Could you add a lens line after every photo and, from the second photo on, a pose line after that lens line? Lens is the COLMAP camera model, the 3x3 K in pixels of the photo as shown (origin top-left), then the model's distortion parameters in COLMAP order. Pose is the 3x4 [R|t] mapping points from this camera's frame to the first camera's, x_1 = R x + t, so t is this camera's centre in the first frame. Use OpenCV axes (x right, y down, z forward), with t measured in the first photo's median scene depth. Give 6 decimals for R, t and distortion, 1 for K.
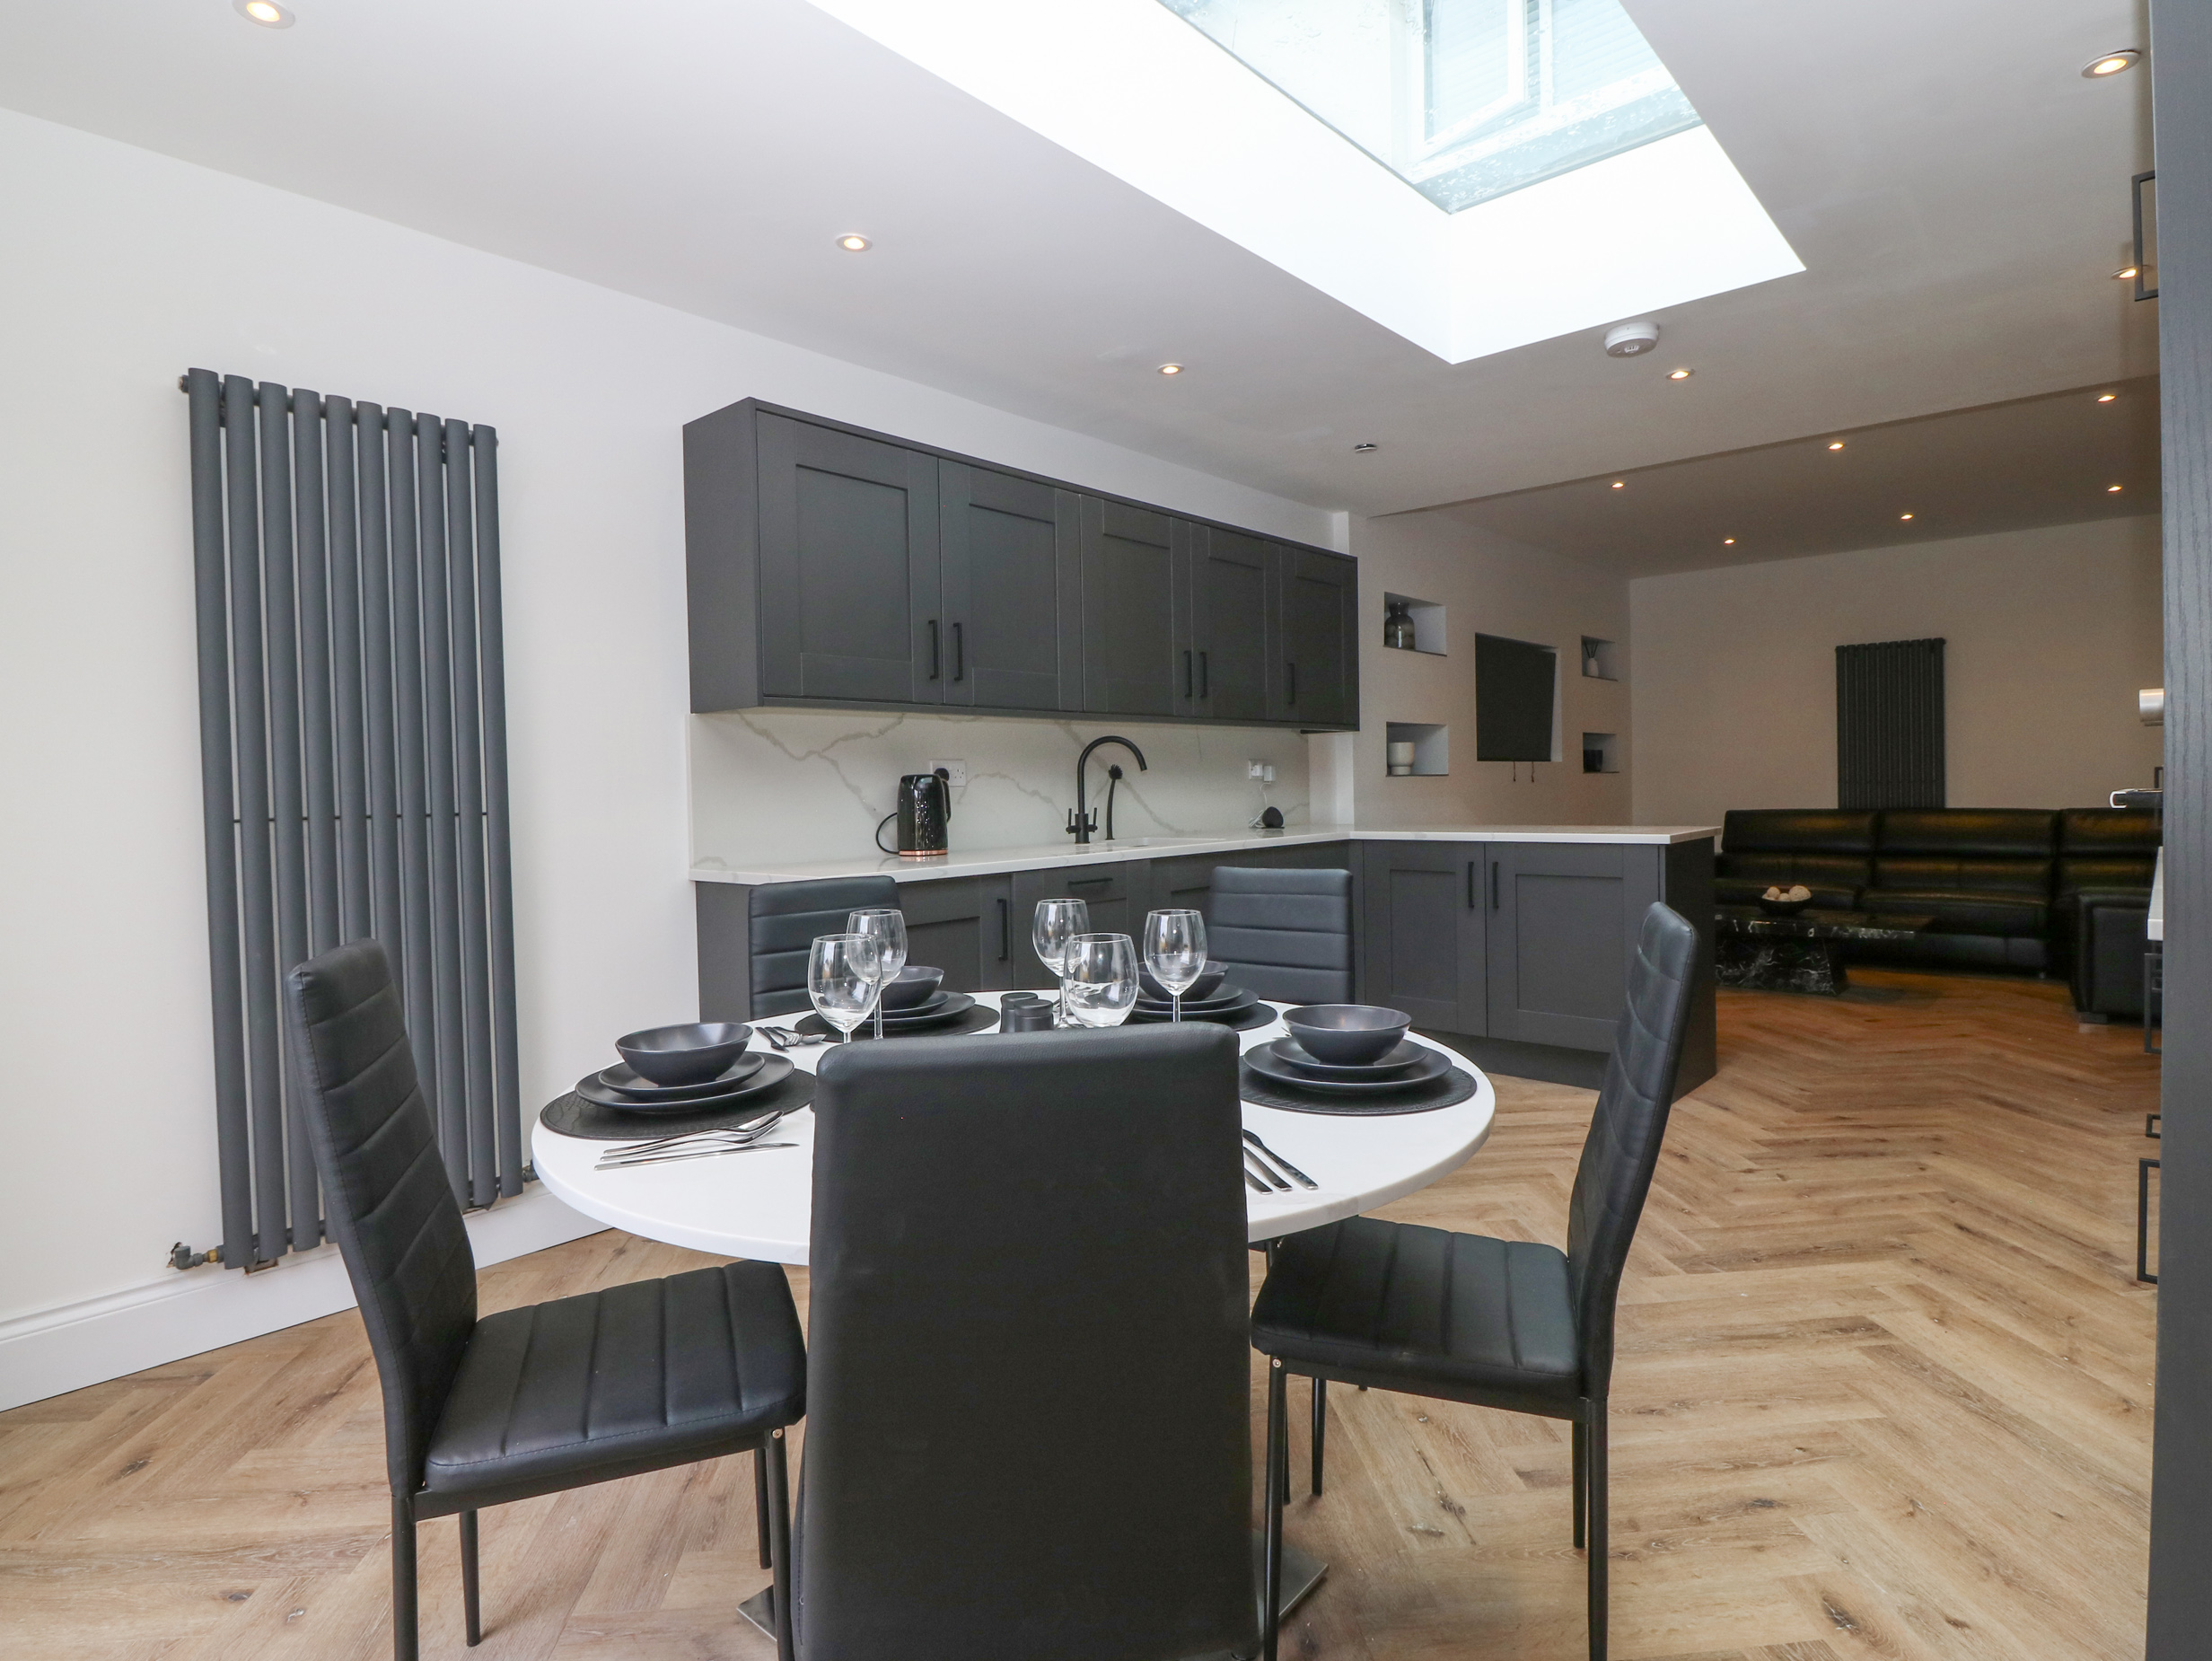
lens RADIAL K [[1155.7, 0, 1105.3], [0, 1155.7, 814.9], [0, 0, 1]] dist [-0.004733, -0.011044]
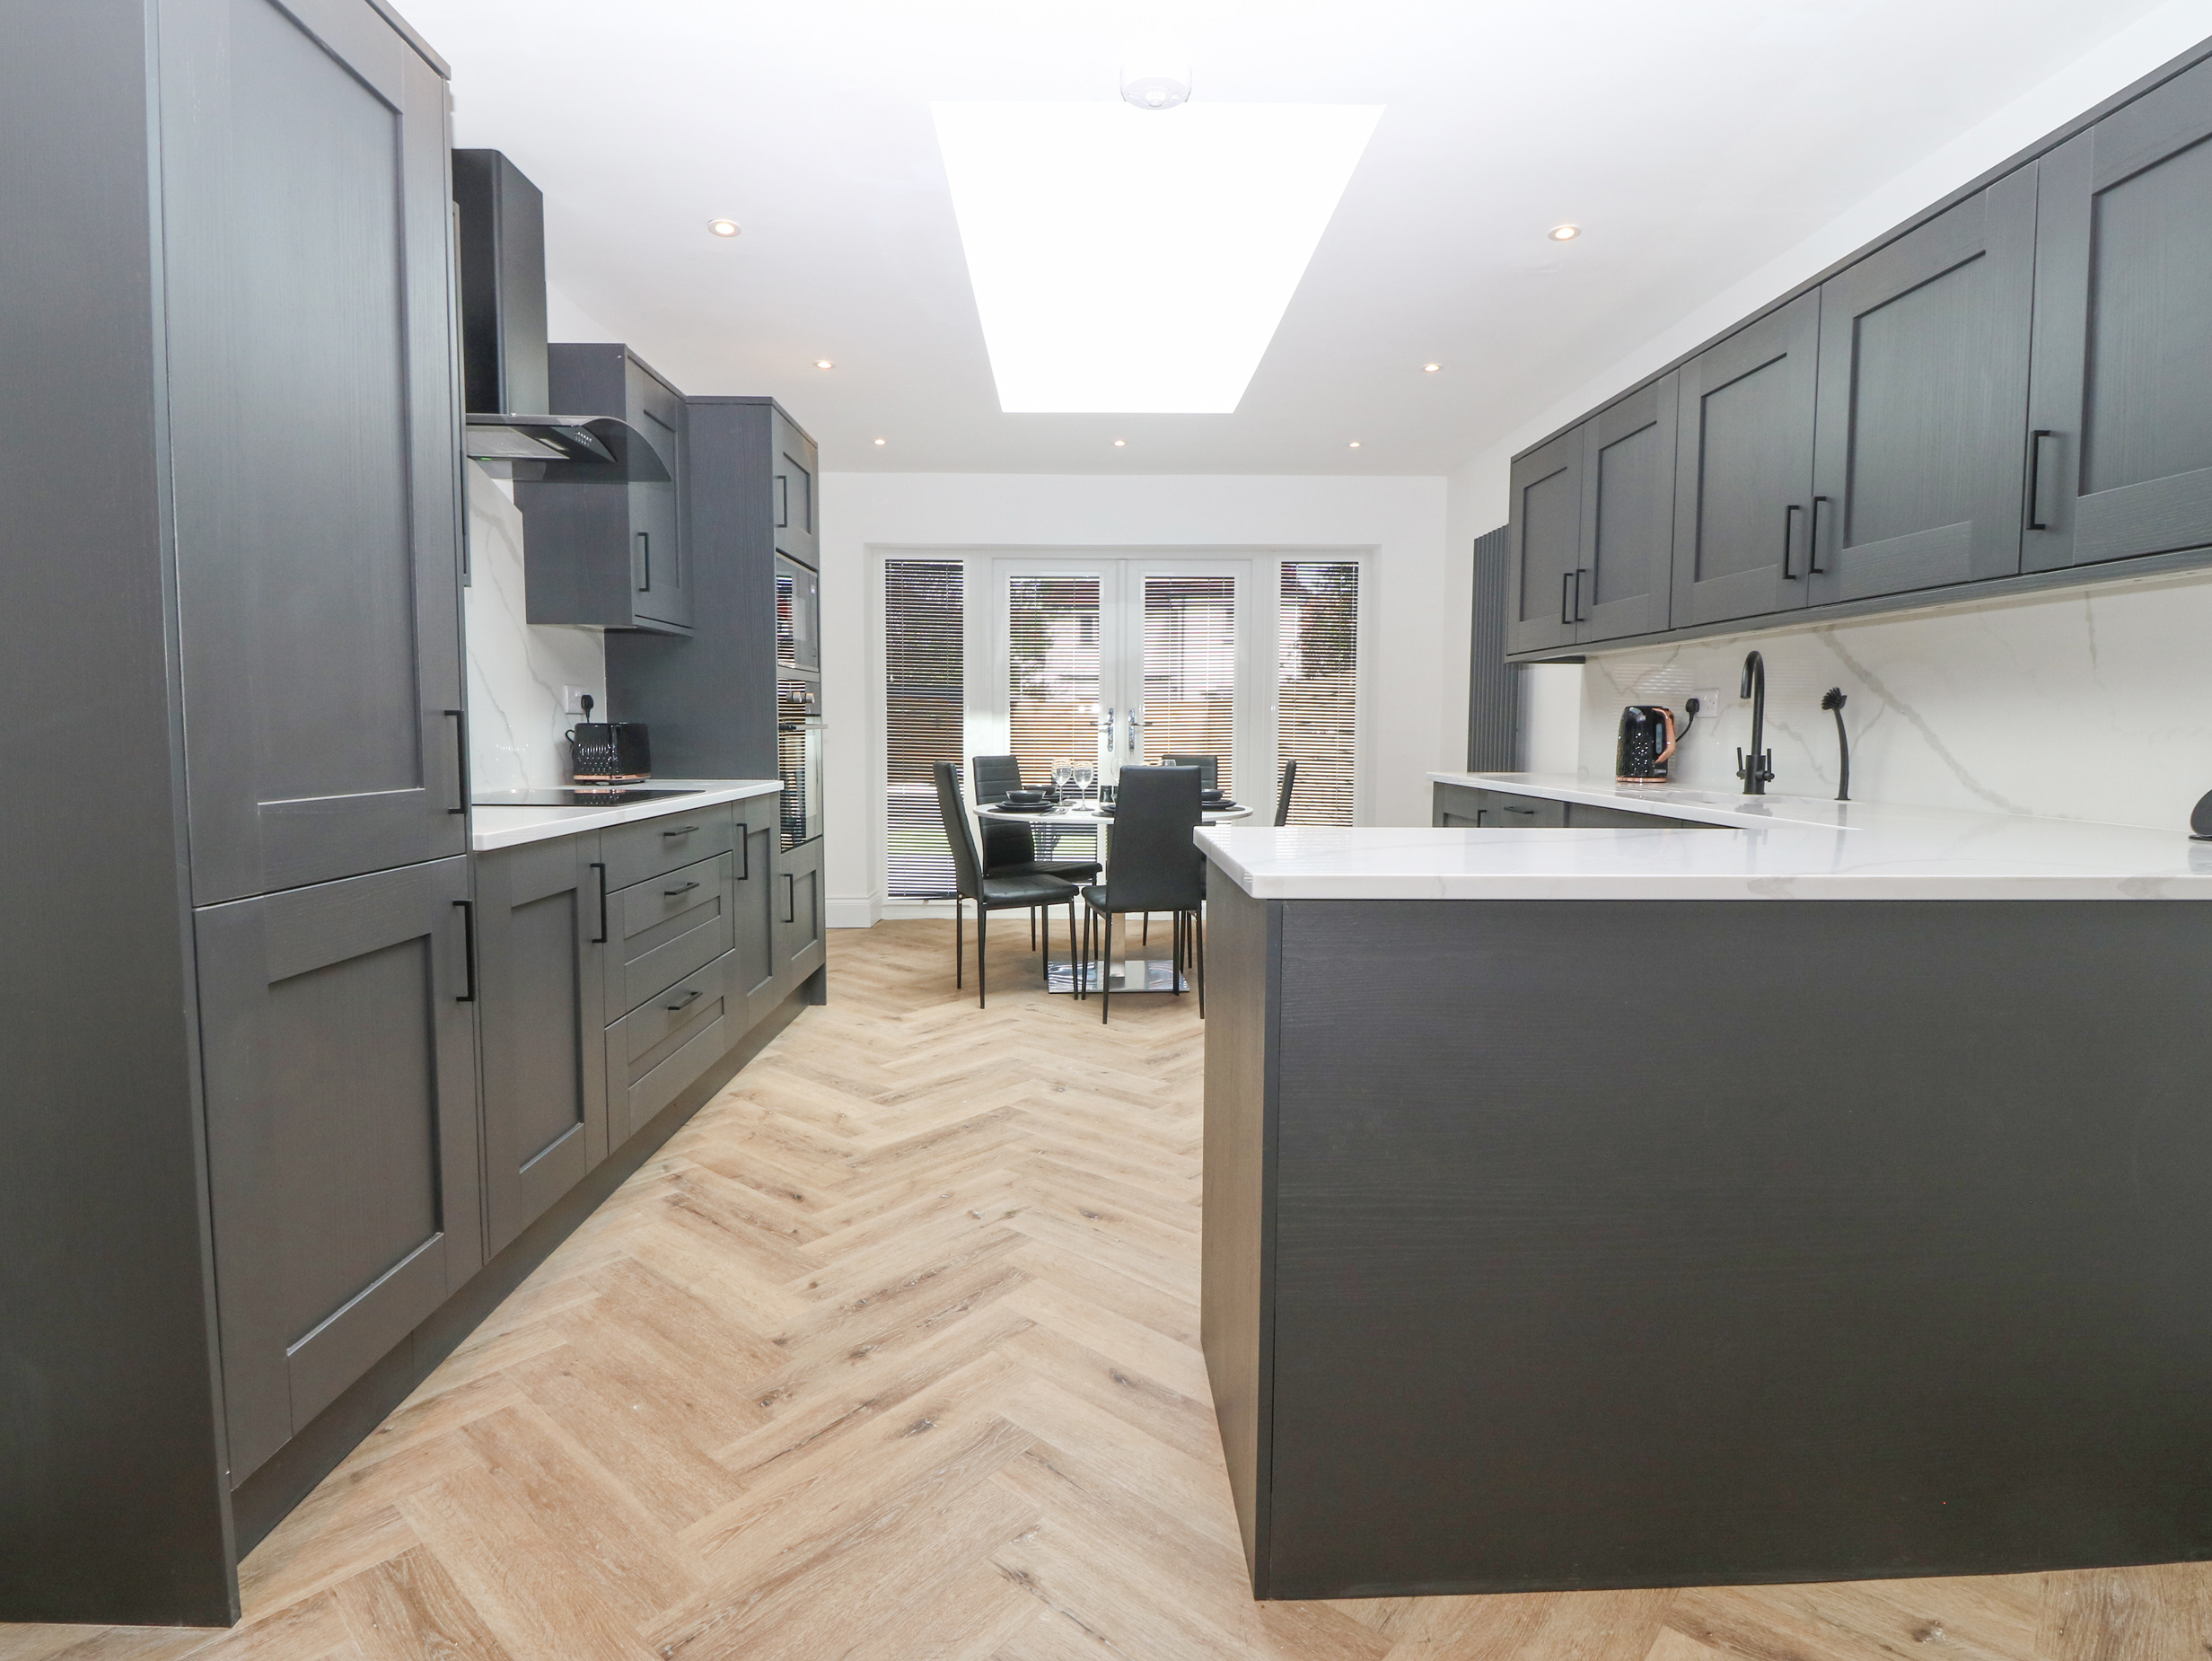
lens RADIAL K [[1155.7, 0, 1103.2], [0, 1155.7, 822.4], [0, 0, 1]] dist [-0.004733, -0.011044]
pose [[-0.725388, 0.074139, -0.684336, 1.125989], [-0.007741, 0.993241, 0.115810, -0.057449], [0.688296, 0.089305, -0.719912, 1.728106]]
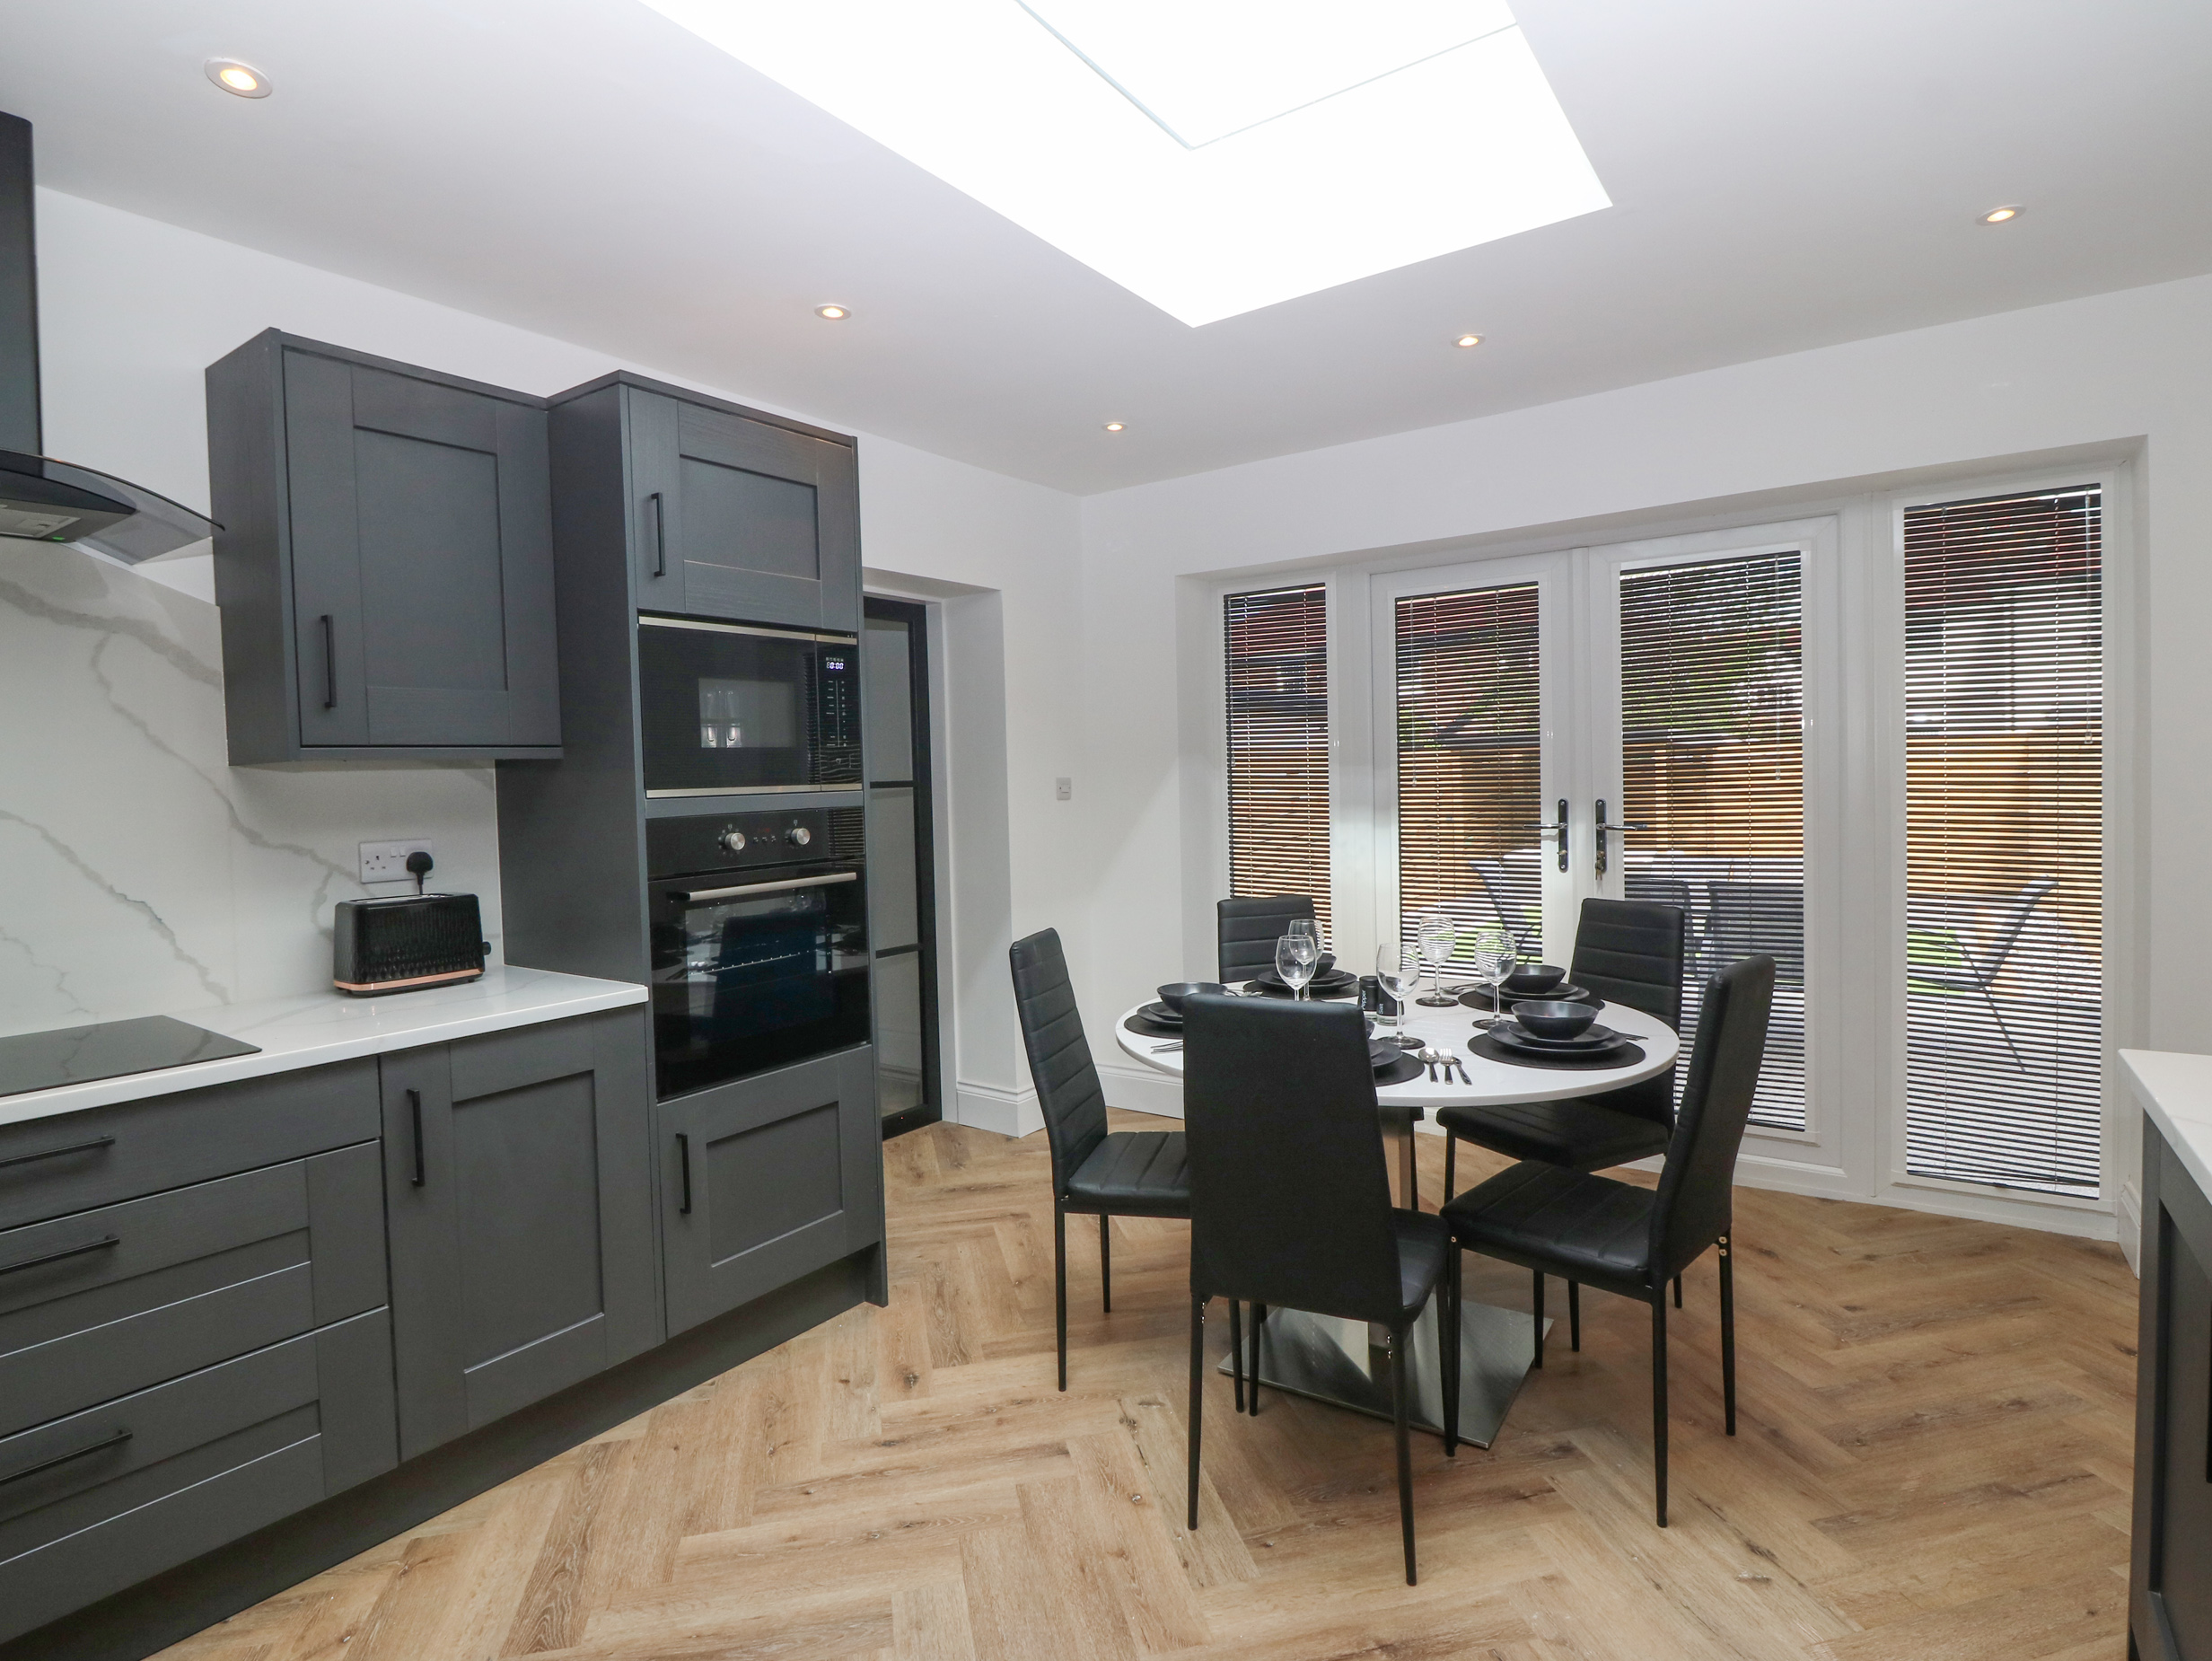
lens RADIAL K [[1155.7, 0, 1101.2], [0, 1155.7, 812.5], [0, 0, 1]] dist [-0.004733, -0.011044]
pose [[-0.990922, 0.050518, -0.124582, 0.276765], [0.043165, 0.997202, 0.061031, -0.105414], [0.127317, 0.055100, -0.990330, 1.358216]]
